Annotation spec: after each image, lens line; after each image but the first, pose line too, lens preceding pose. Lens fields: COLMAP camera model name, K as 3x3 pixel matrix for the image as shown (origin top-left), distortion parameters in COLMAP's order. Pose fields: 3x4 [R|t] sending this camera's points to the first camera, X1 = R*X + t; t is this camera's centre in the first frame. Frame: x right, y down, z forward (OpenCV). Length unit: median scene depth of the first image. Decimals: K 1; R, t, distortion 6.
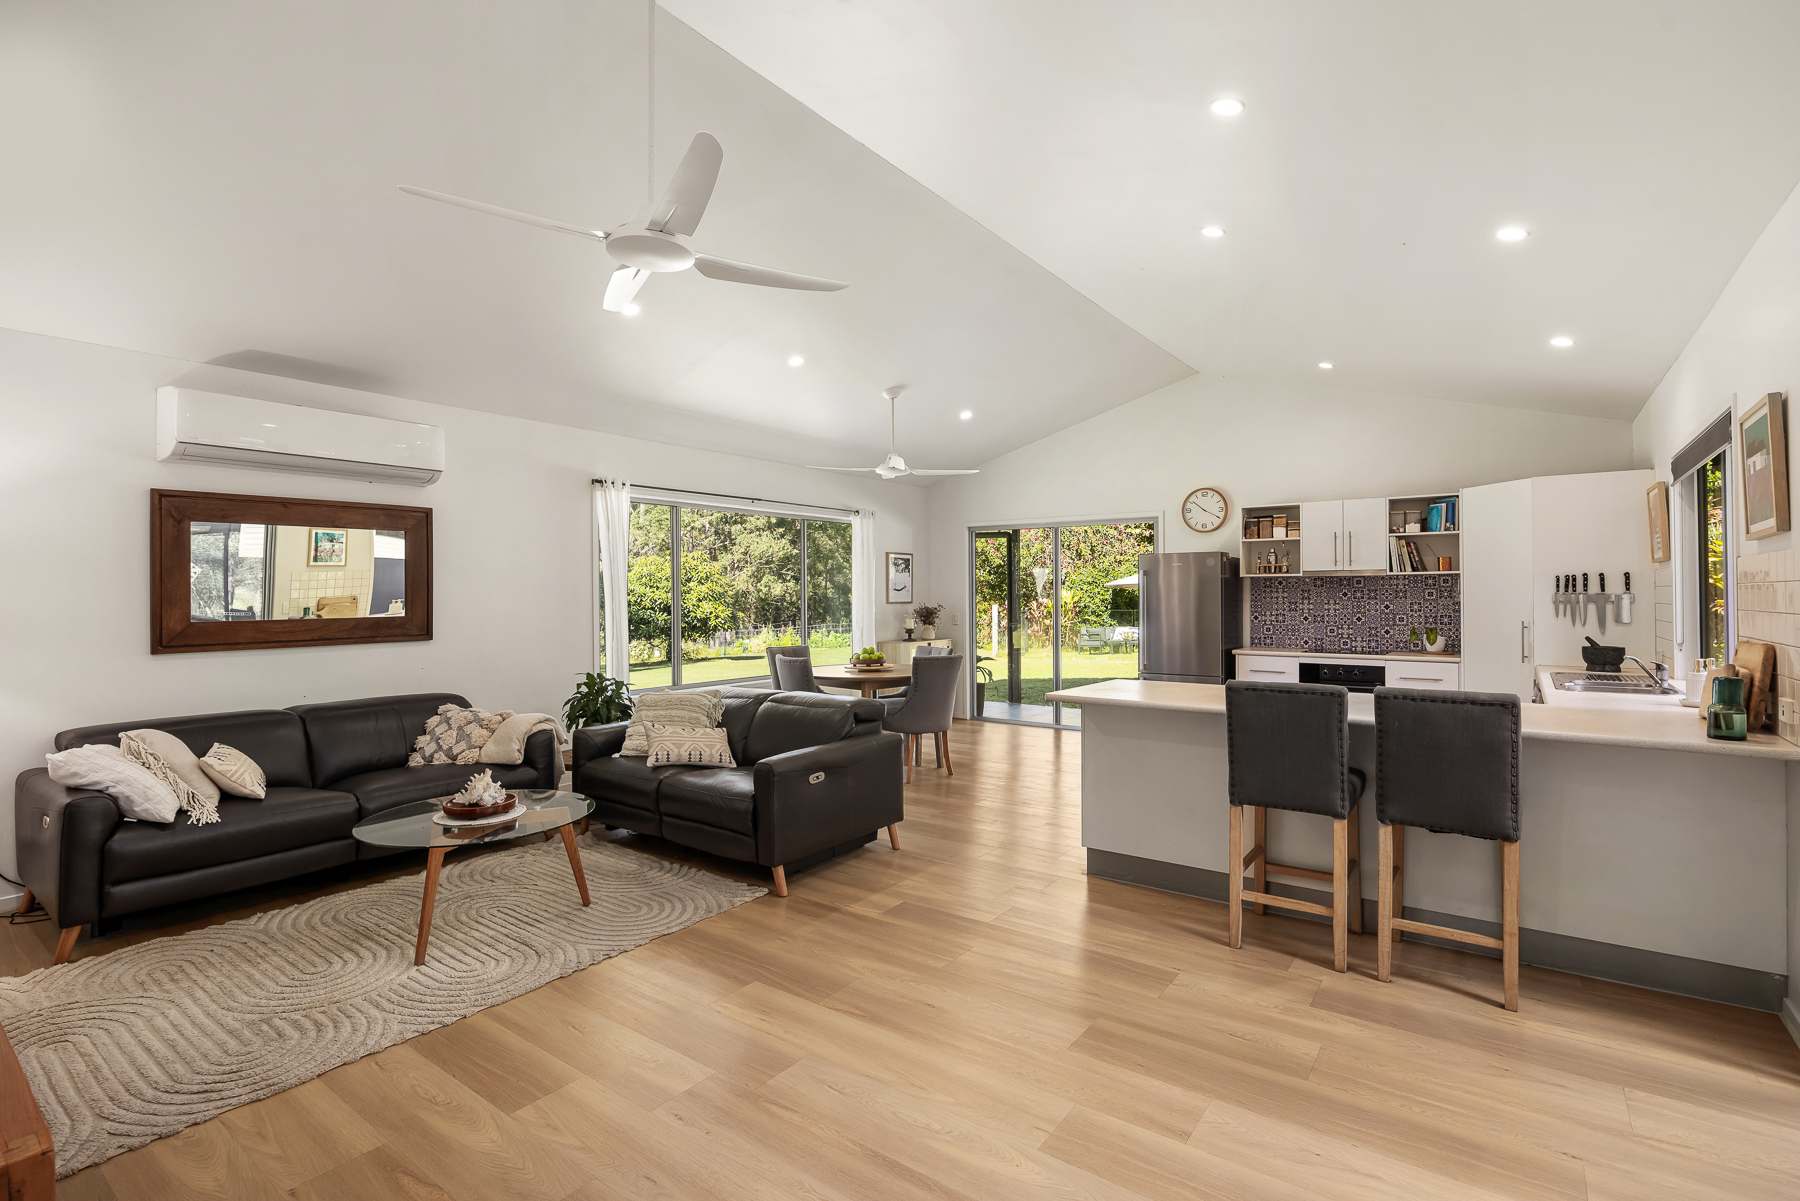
lens RADIAL K [[817.9, 0, 896.6], [0, 817.9, 594.6], [0, 0, 1]] dist [-0.016333, 0.000291]
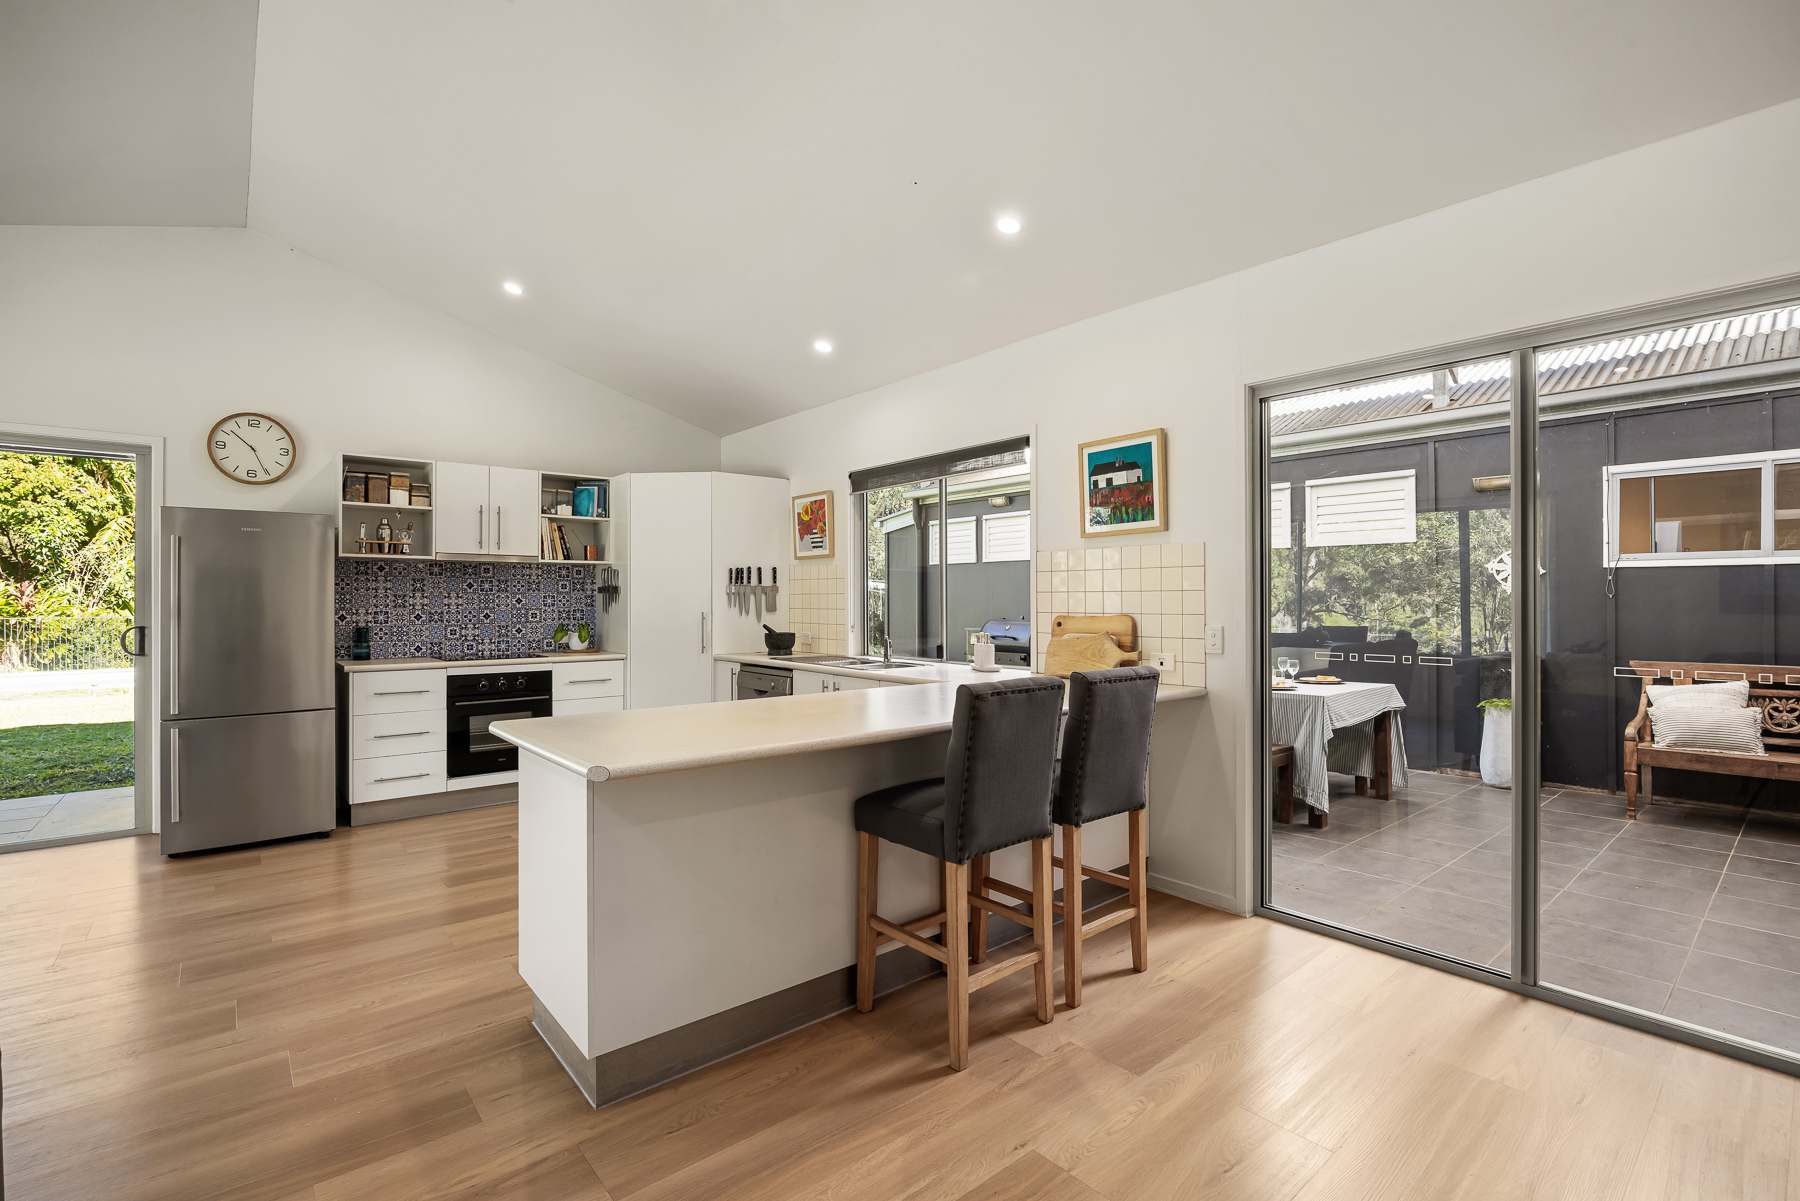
lens RADIAL K [[817.9, 0, 896.6], [0, 817.9, 594.6], [0, 0, 1]] dist [-0.016333, 0.000291]
pose [[0.226804, 0.010835, 0.973880, -0.177948], [-0.000699, 0.999940, -0.010962, 0.023684], [-0.973940, 0.001805, 0.226798, 0.575372]]
